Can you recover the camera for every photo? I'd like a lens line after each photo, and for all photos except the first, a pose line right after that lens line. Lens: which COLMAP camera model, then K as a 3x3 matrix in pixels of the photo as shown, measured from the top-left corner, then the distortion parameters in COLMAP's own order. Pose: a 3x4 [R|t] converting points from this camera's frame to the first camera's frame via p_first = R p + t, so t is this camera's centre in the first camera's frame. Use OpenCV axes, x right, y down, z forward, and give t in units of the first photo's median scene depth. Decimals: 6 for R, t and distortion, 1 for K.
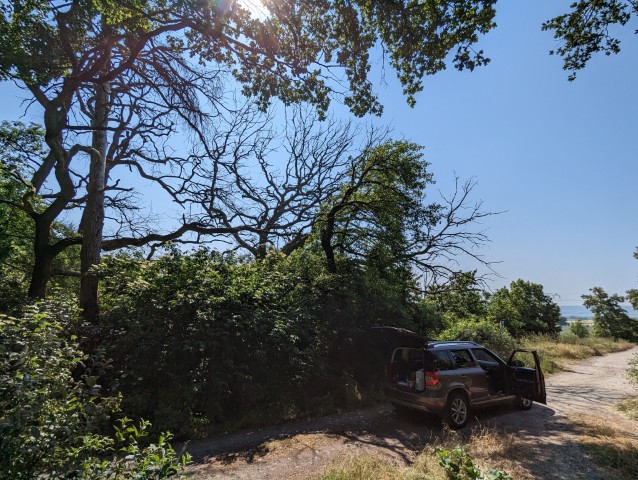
lens RADIAL K [[297.8, 0, 319.0], [0, 297.8, 240.0], [0, 0, 1]] dist [-0.002351, 0.004703]
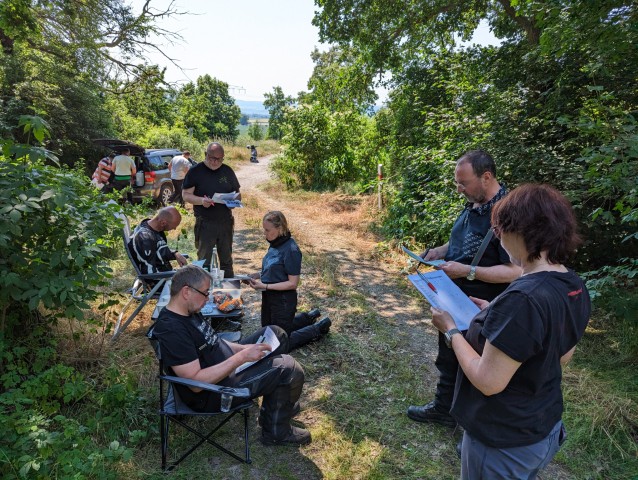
lens RADIAL K [[436.9, 0, 318.9], [0, 436.9, 231.0], [0, 0, 1]] dist [0.081063, -0.073127]
pose [[0.674425, -0.164004, 0.719898, -0.100964], [-0.213331, 0.890150, 0.402645, -0.049692], [-0.706853, -0.425131, 0.565352, -0.139837]]
